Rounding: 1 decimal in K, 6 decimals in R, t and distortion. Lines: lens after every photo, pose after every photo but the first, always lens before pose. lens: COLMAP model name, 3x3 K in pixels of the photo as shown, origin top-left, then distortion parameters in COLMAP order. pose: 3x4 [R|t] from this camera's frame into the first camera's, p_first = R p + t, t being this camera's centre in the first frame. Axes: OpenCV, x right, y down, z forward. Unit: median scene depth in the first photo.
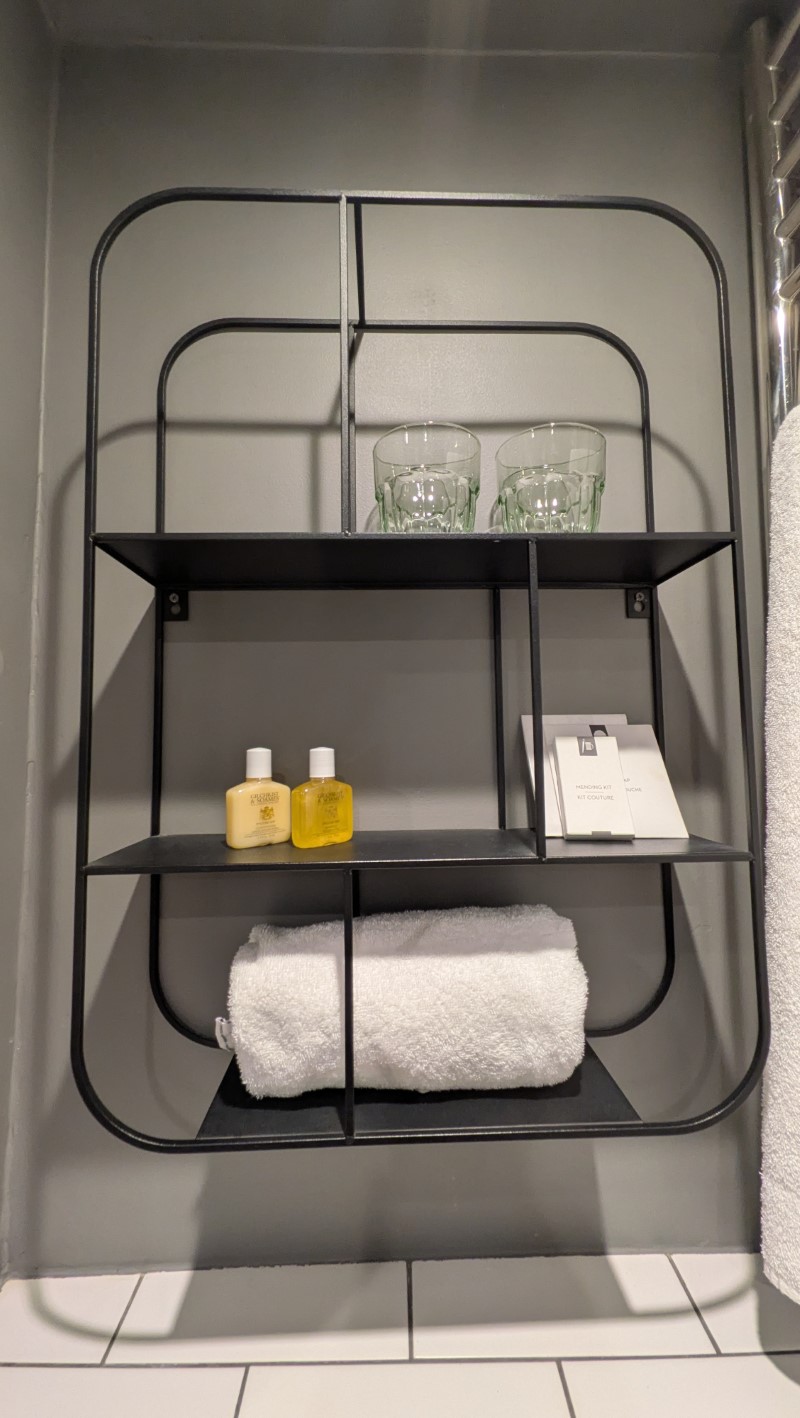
lens RADIAL K [[549.4, 0, 398.8], [0, 549.4, 712.0], [0, 0, 1]] dist [-0.000347, 0.000232]
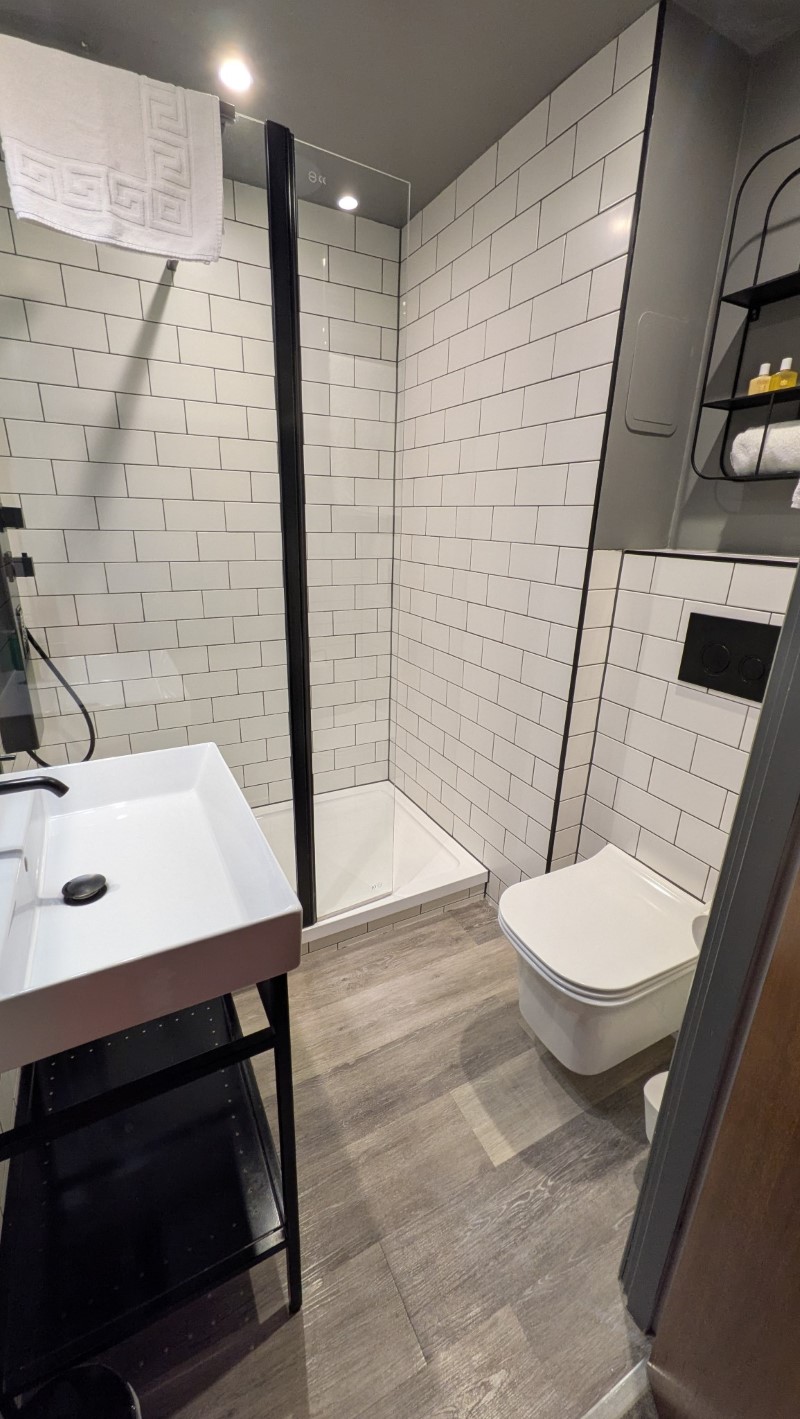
lens RADIAL K [[549.8, 0, 396.0], [0, 549.8, 711.1], [0, 0, 1]] dist [-0.000347, 0.000232]
pose [[0.431773, 0.305605, -0.848633, 1.887245], [0.034485, 0.934572, 0.354099, 0.668804], [0.901323, -0.182155, 0.392984, -2.204955]]
